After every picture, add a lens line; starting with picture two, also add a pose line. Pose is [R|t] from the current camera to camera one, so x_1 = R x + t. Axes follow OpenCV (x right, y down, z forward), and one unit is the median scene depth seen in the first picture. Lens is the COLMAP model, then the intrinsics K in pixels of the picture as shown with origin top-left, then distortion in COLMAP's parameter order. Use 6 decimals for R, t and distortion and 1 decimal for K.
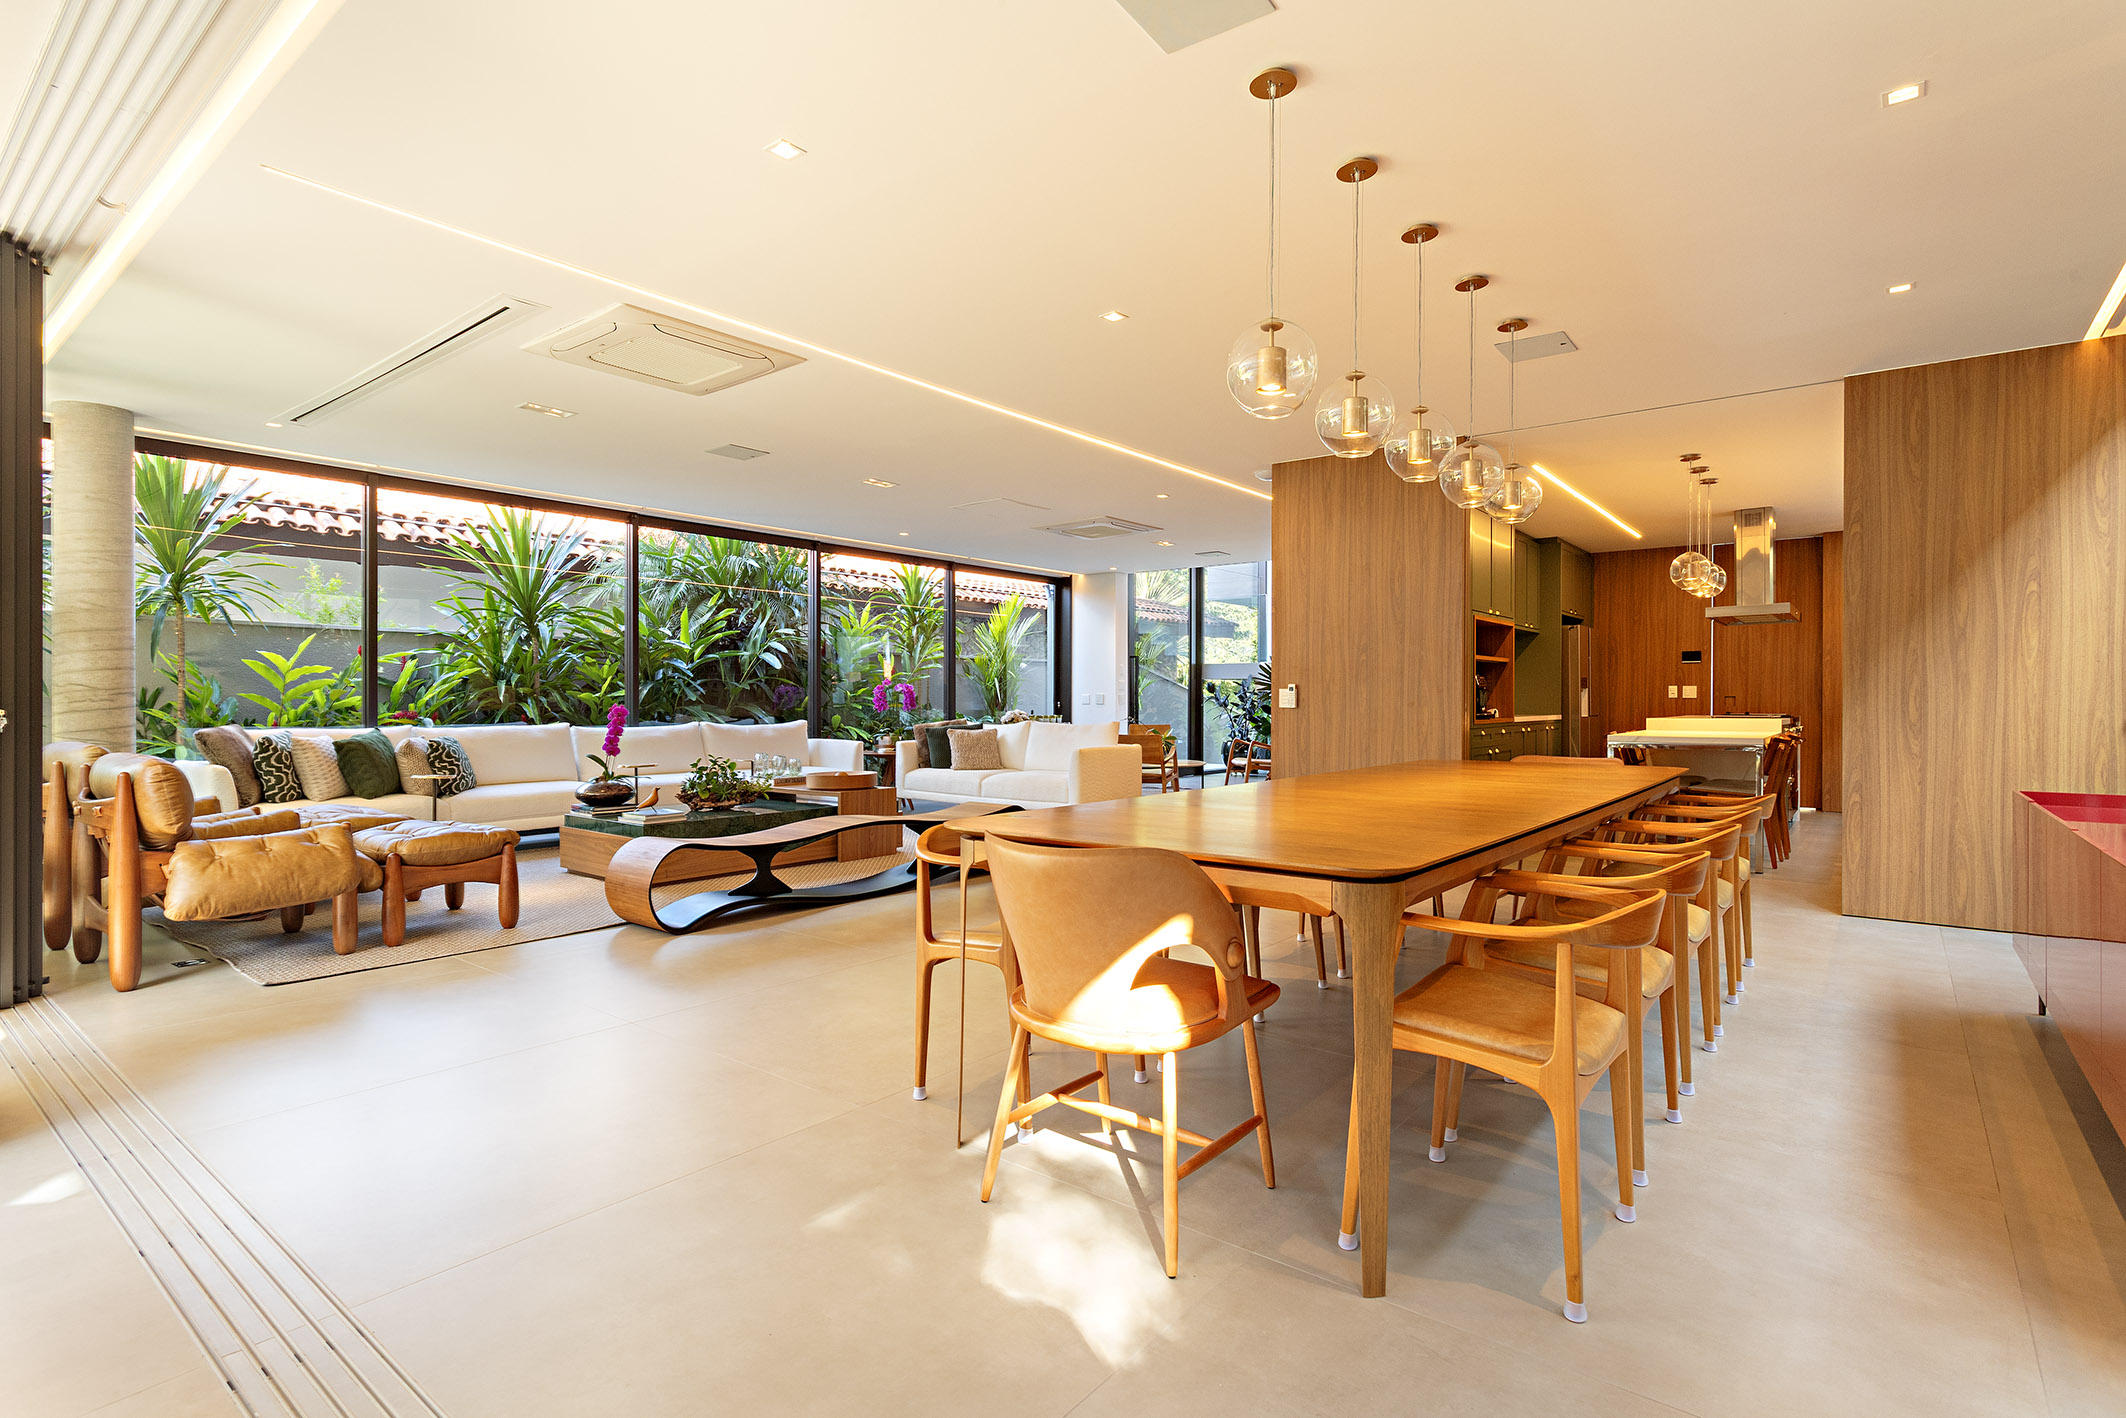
lens RADIAL K [[1031.5, 0, 1102.9], [0, 1031.5, 699.9], [0, 0, 1]] dist [-0.000377, 0.000013]
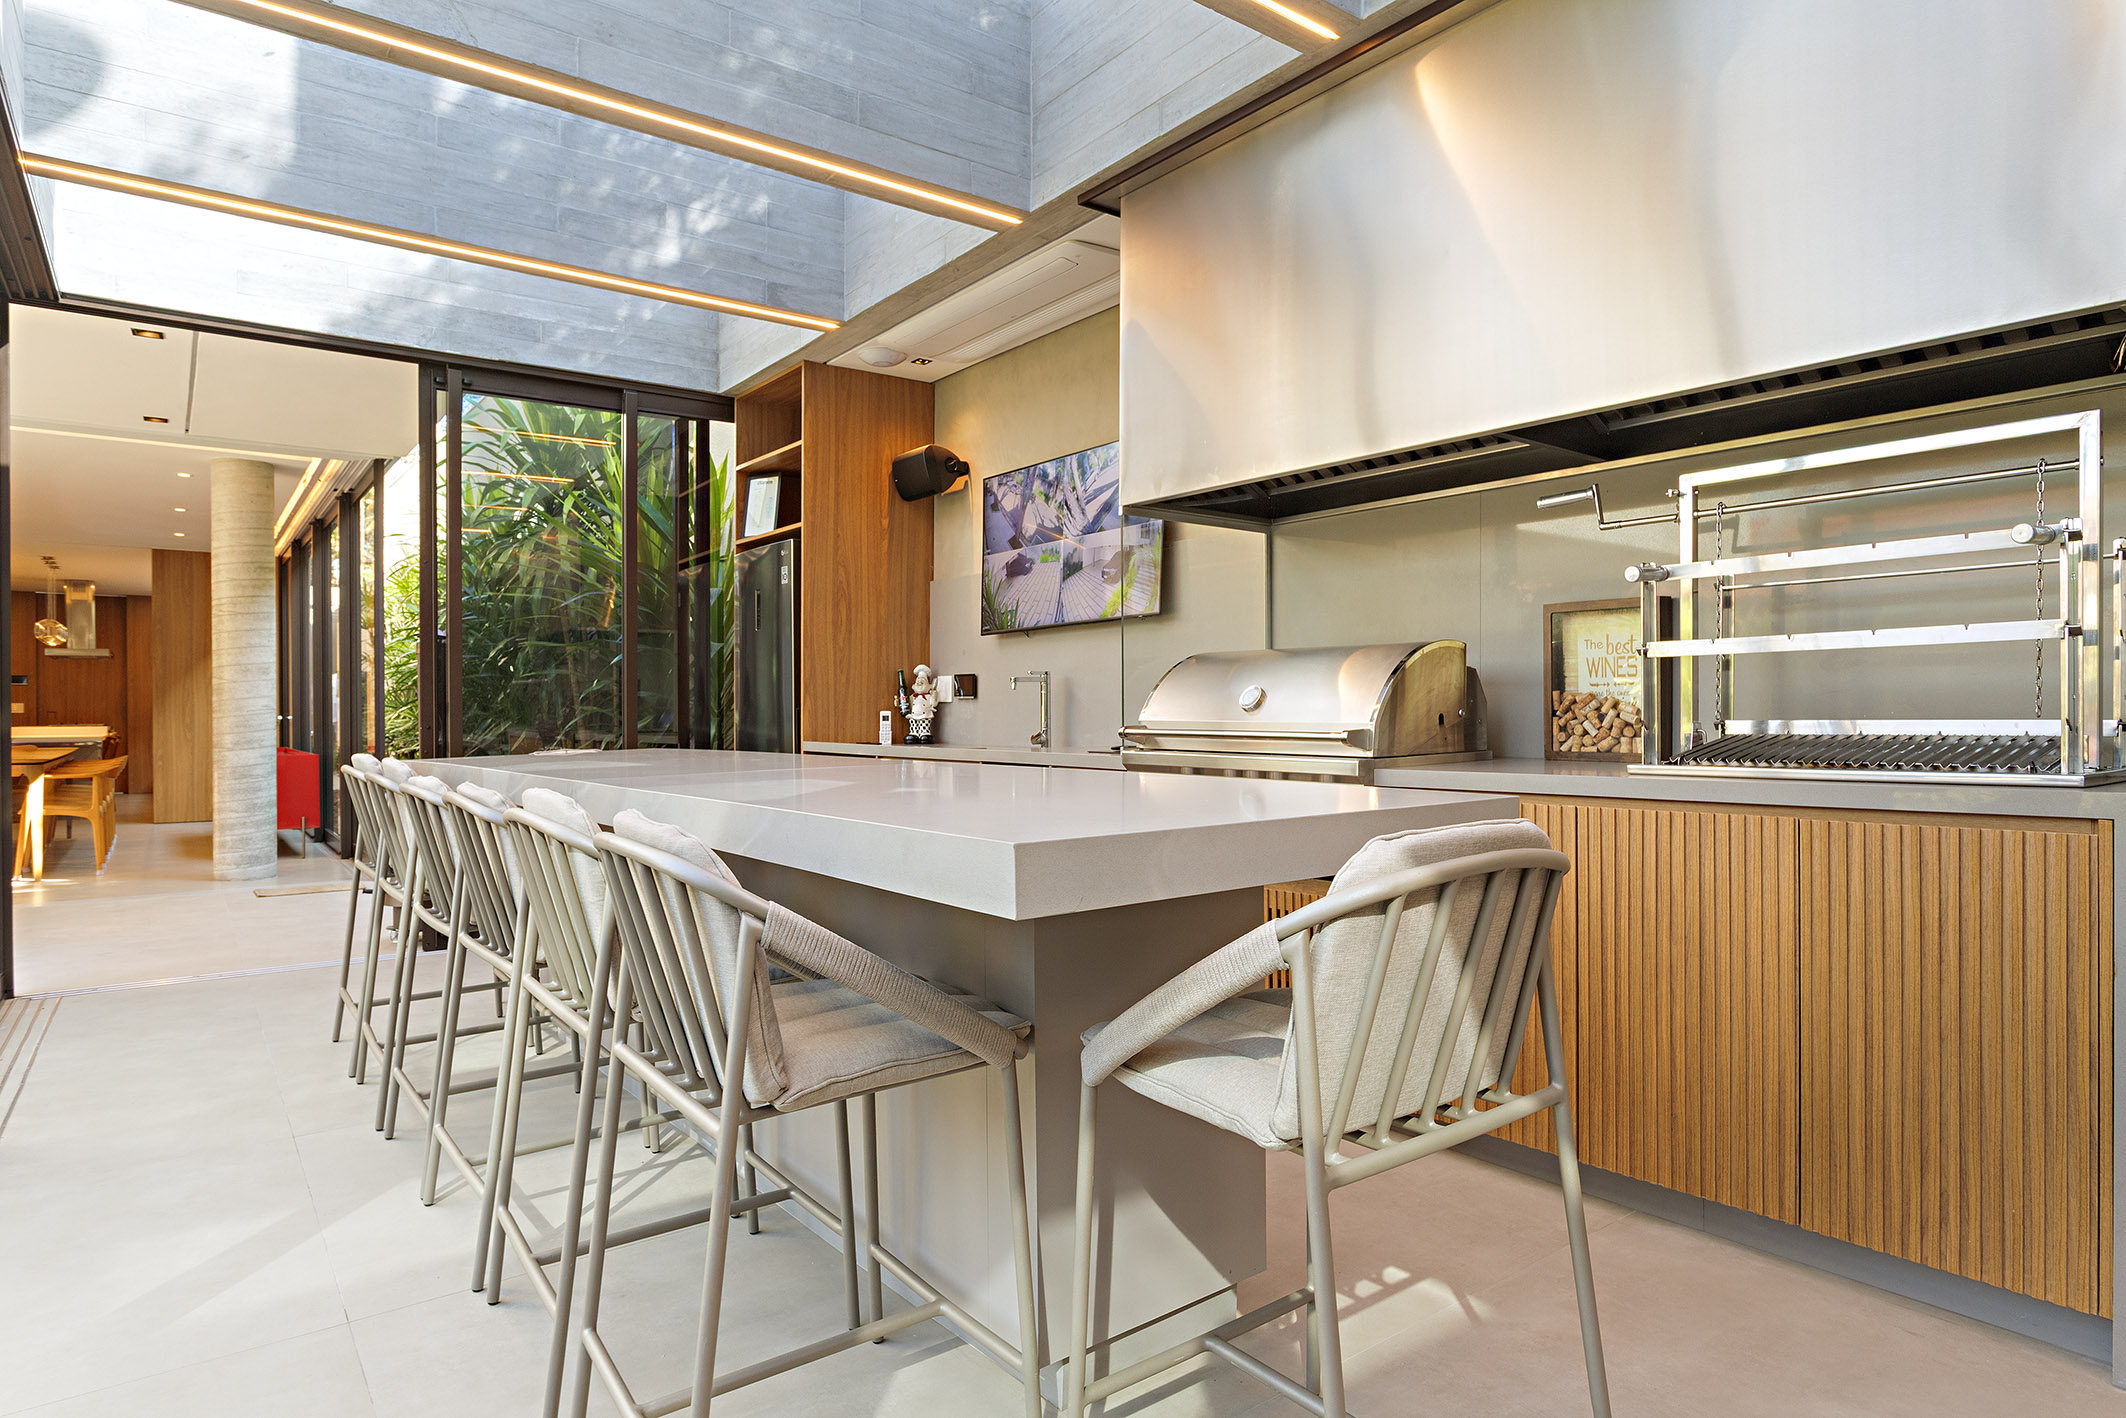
lens RADIAL K [[1236.9, 0, 1068.1], [0, 1236.9, 730.3], [0, 0, 1]] dist [-0.001193, -0.000188]
pose [[0.286613, -0.014244, 0.957941, -0.529127], [0.002311, 0.999897, 0.014176, 0.001200], [-0.958044, -0.001849, 0.286616, -0.684807]]
